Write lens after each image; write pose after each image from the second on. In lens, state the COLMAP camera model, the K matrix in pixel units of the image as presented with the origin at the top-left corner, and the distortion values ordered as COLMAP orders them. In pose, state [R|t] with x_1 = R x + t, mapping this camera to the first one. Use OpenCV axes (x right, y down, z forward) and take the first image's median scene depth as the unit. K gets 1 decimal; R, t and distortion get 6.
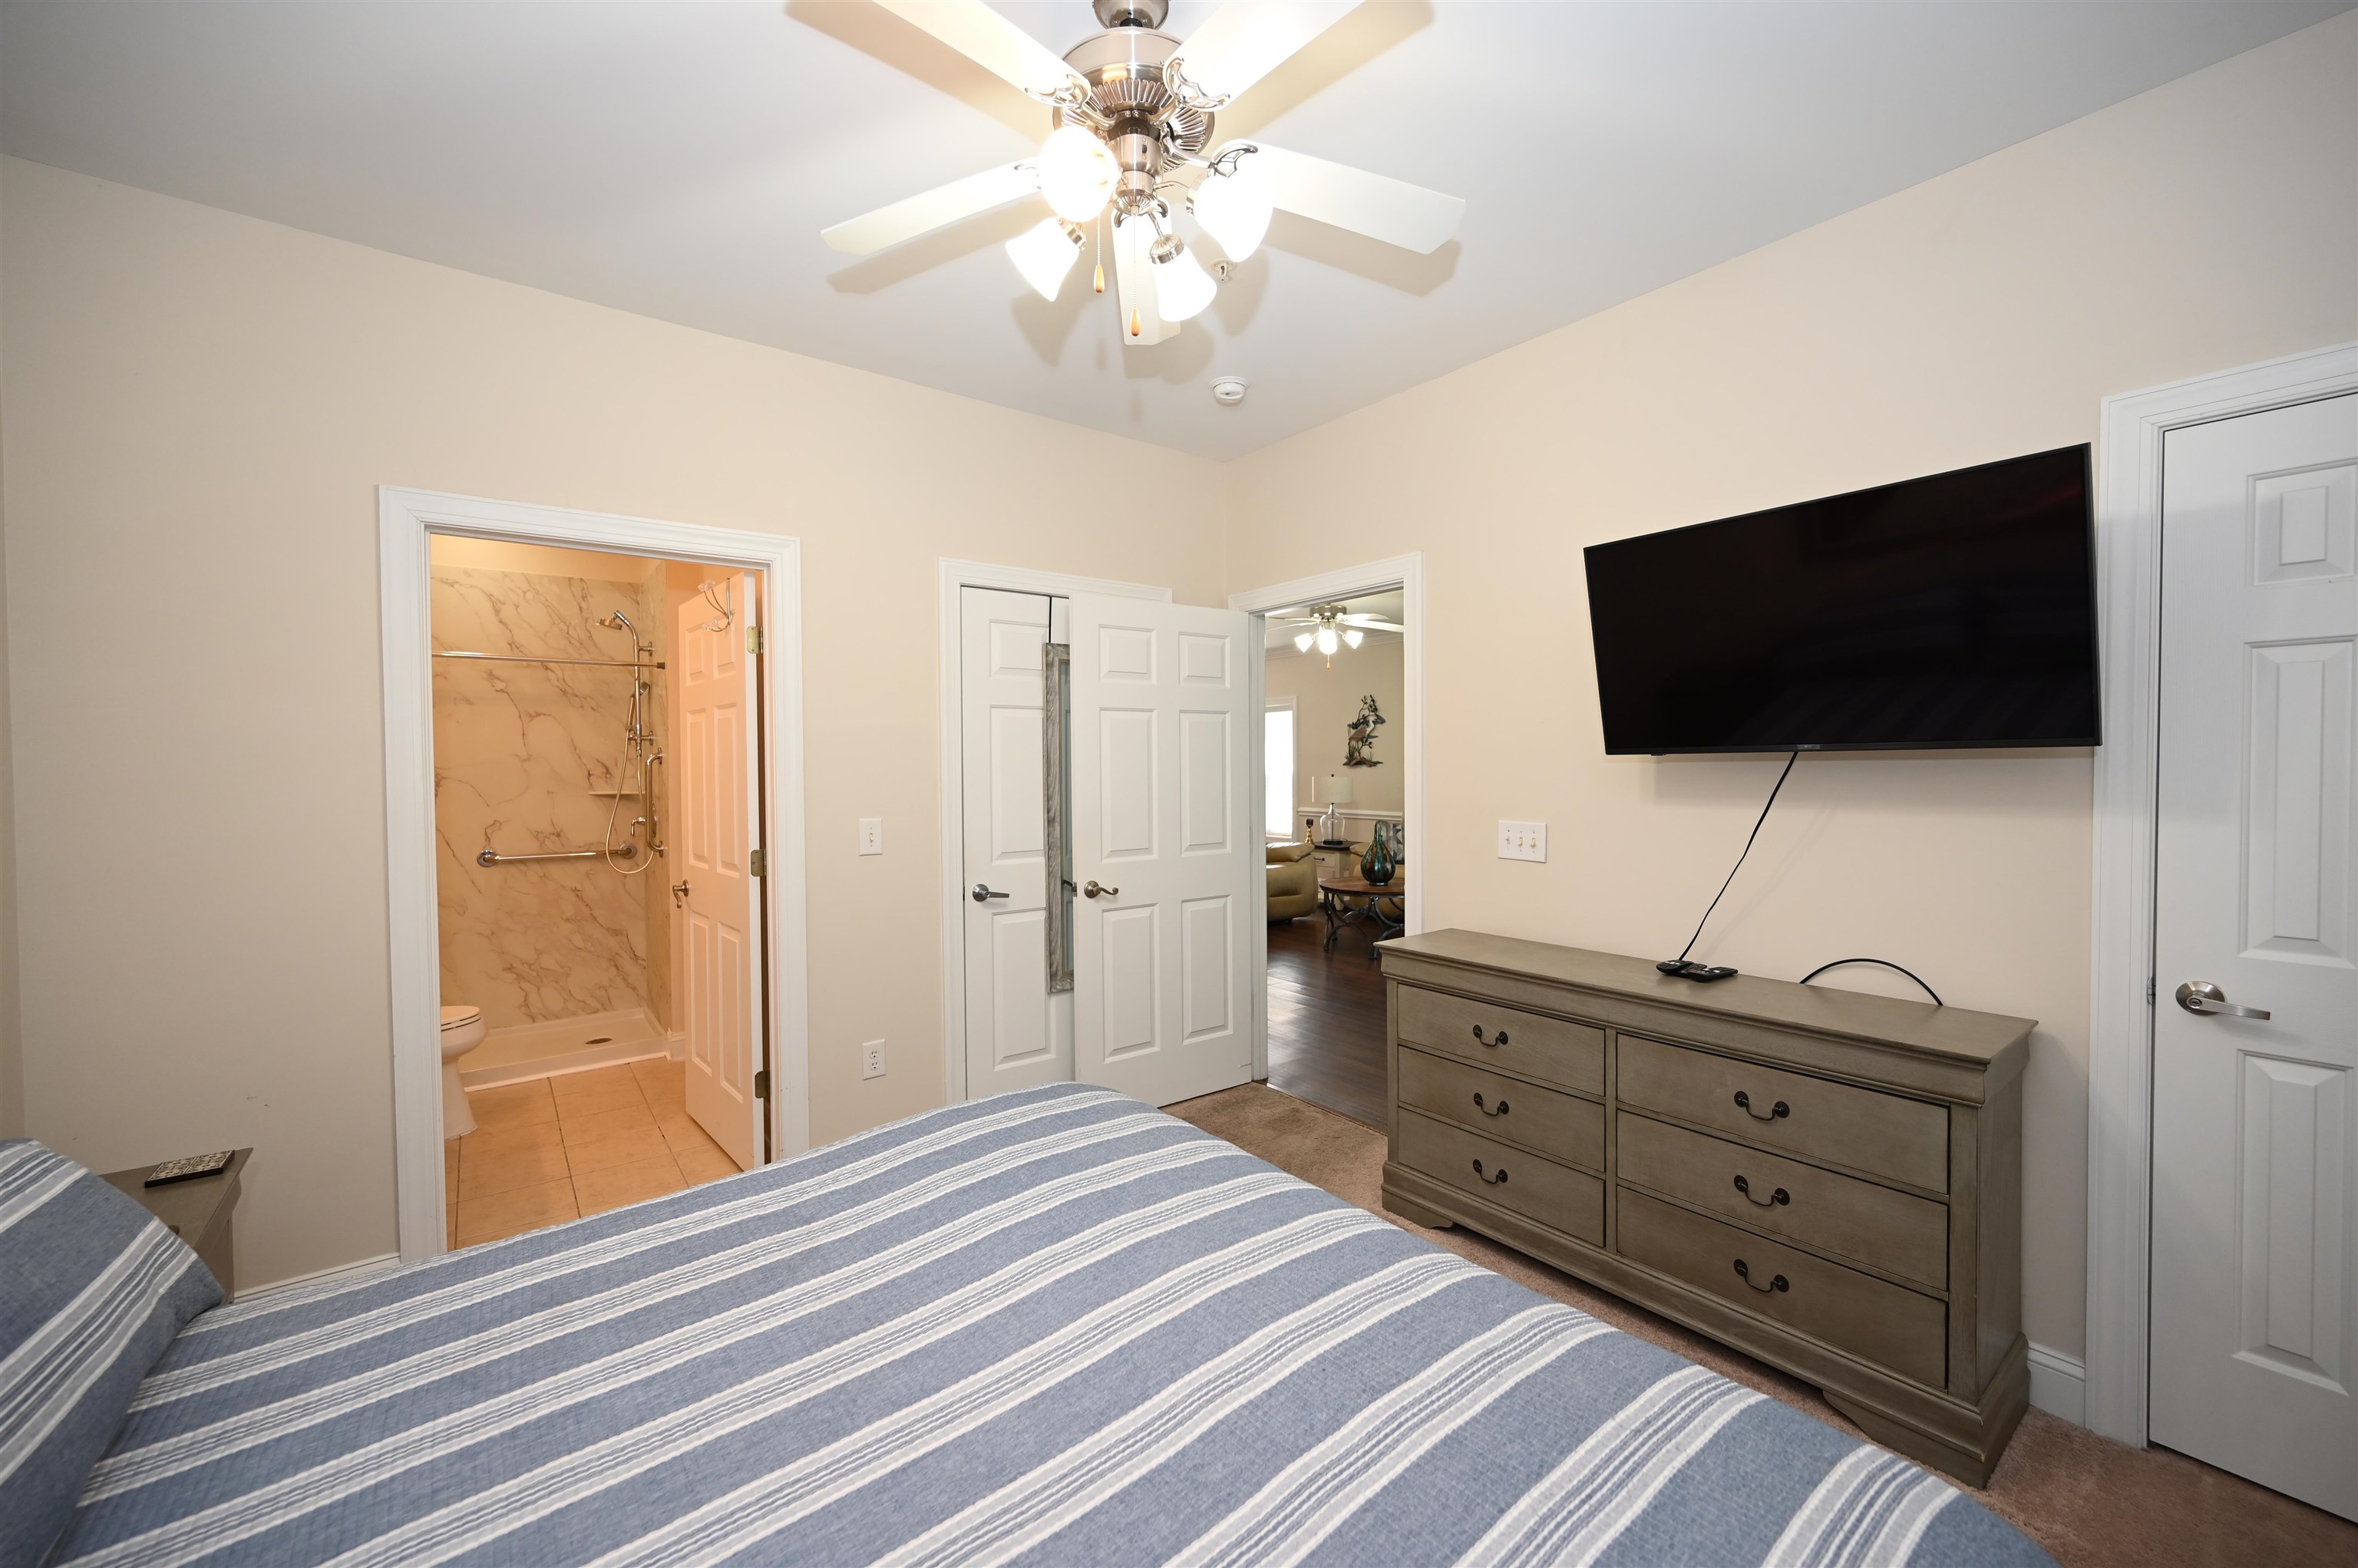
lens RADIAL K [[930.7, 0, 1179.0], [0, 930.7, 784.0], [0, 0, 1]] dist [-0.000552, -0.000027]
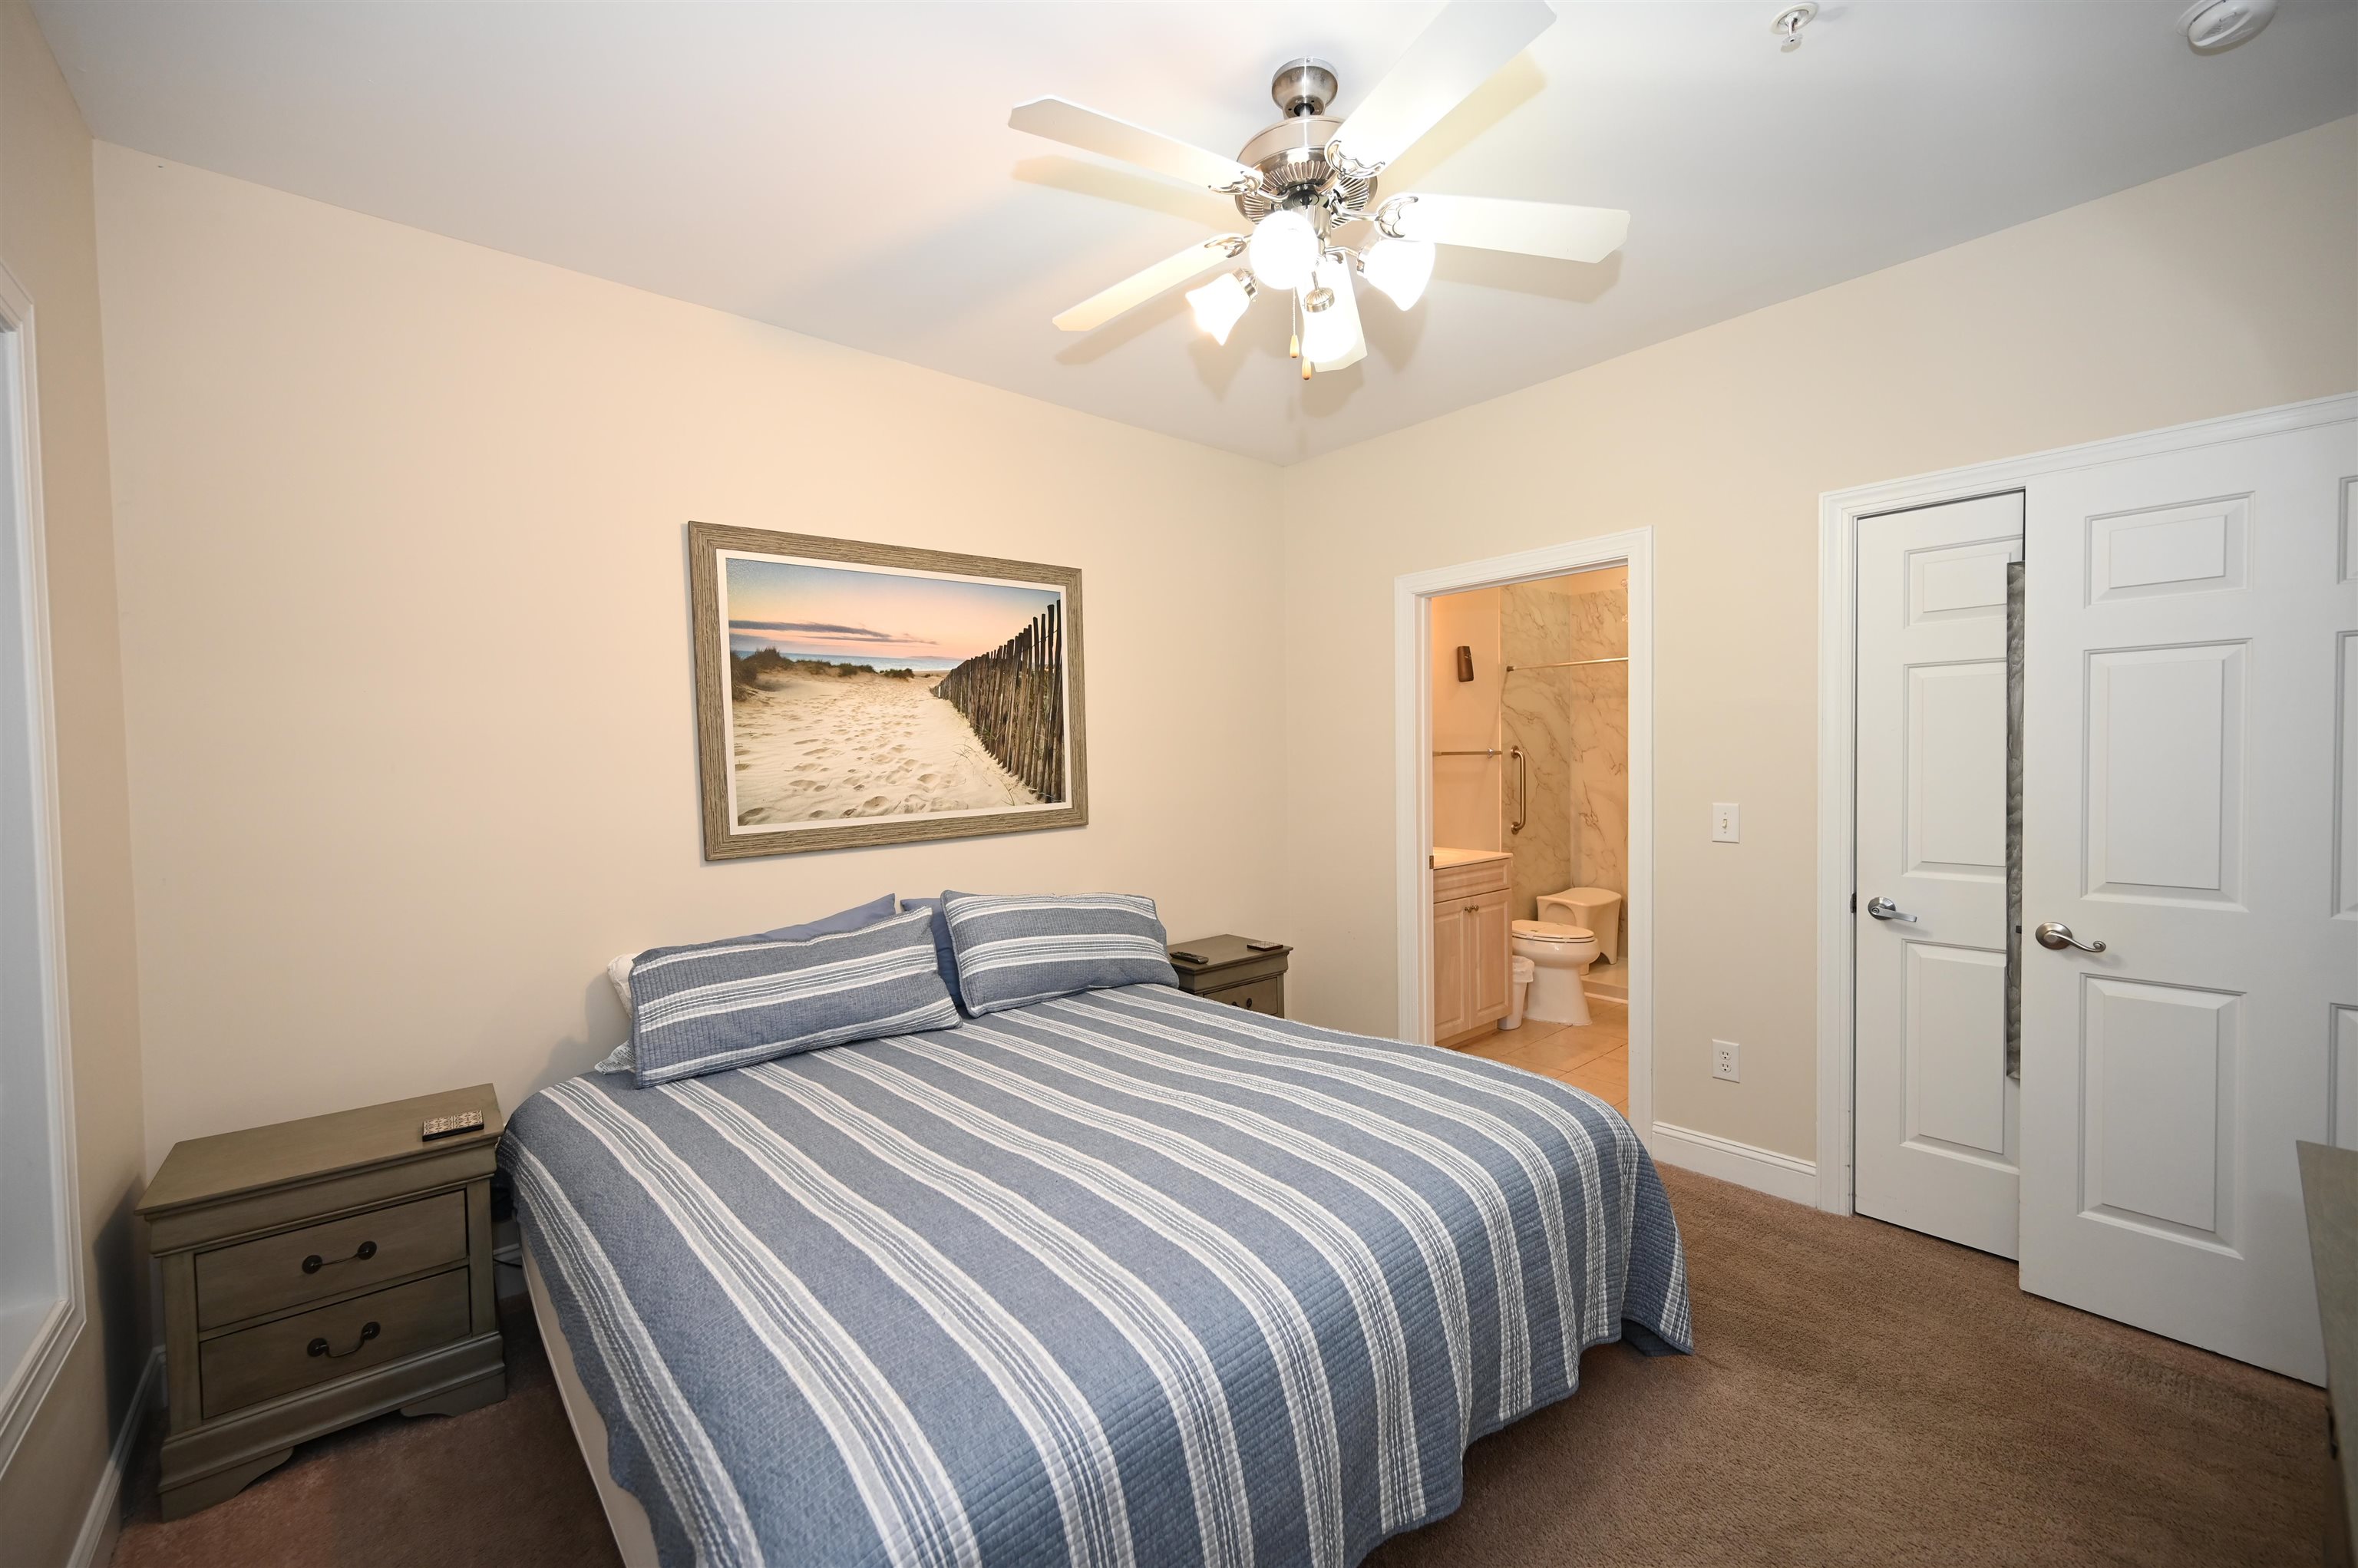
lens RADIAL K [[930.7, 0, 1179.0], [0, 930.7, 784.0], [0, 0, 1]] dist [-0.000552, -0.000027]
pose [[0.053511, 0.034962, -0.997955, 0.876182], [-0.006571, 0.999378, 0.034660, -0.017013], [0.998546, 0.004703, 0.053708, 0.619153]]
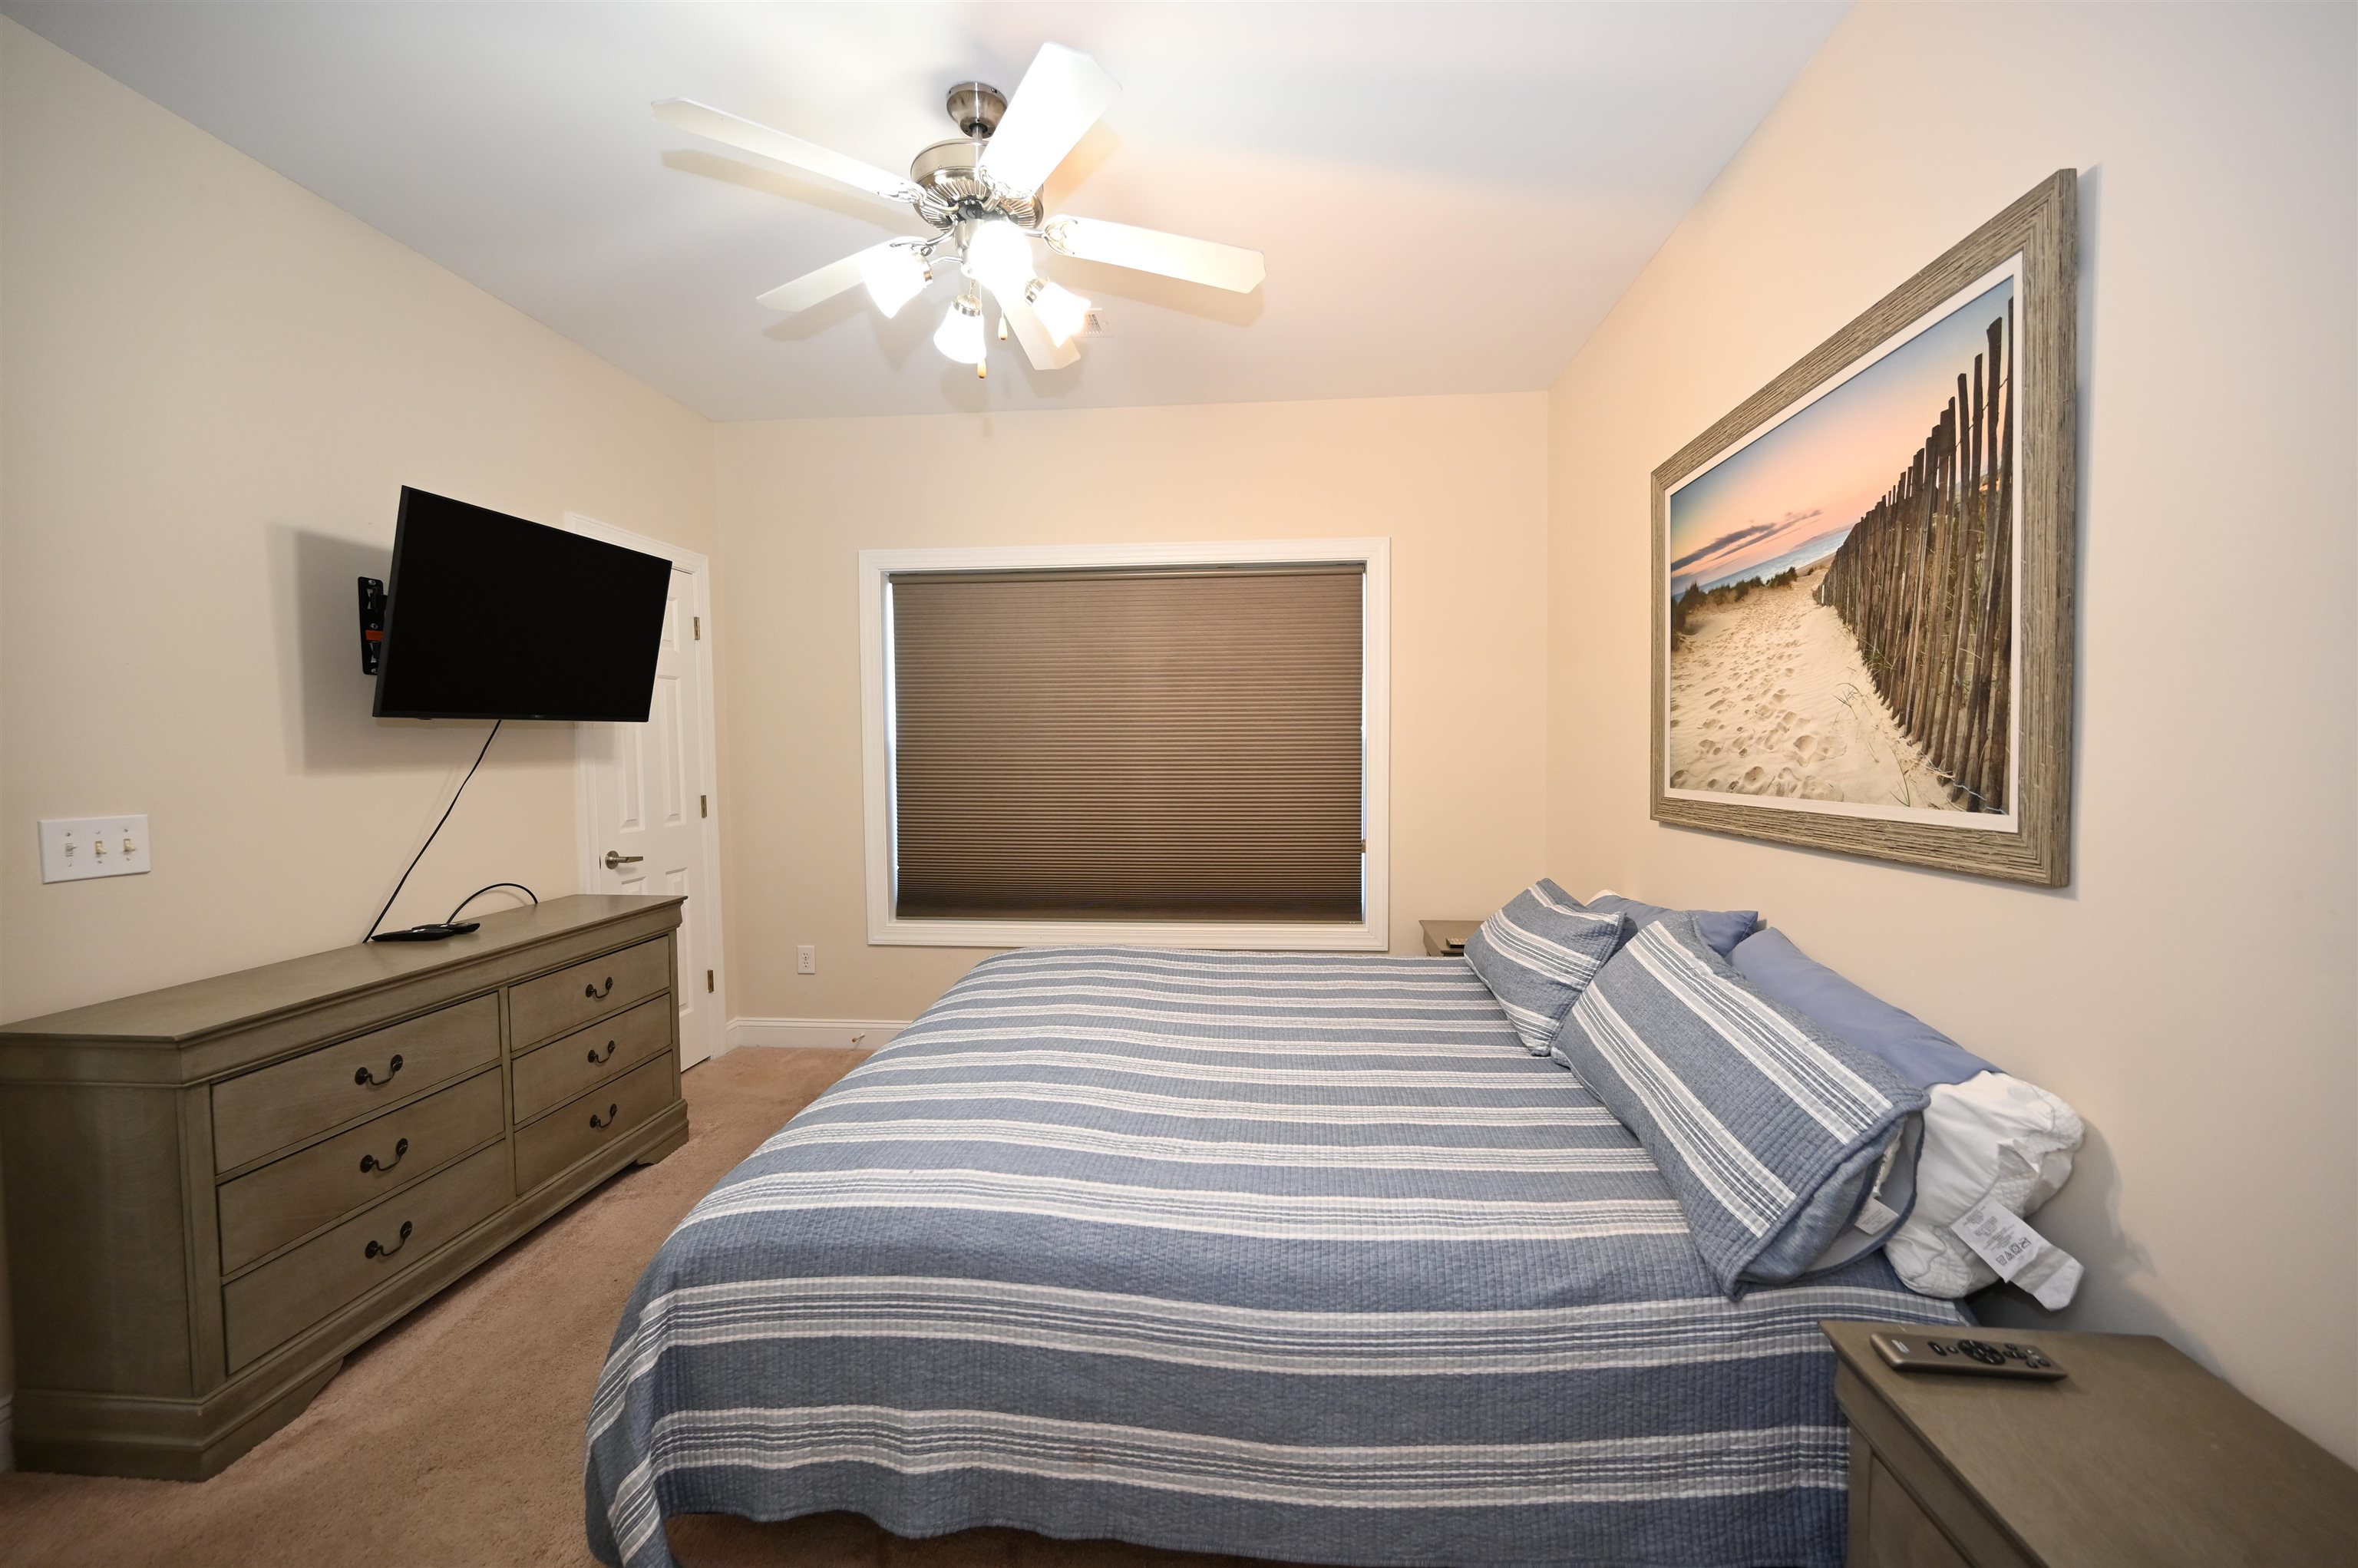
lens RADIAL K [[930.7, 0, 1179.0], [0, 930.7, 784.0], [0, 0, 1]] dist [-0.000552, -0.000027]
pose [[-0.732469, -0.021059, 0.680475, -0.881629], [0.025824, 0.997943, 0.058680, 0.000131], [-0.680311, 0.060554, -0.730418, 1.406259]]
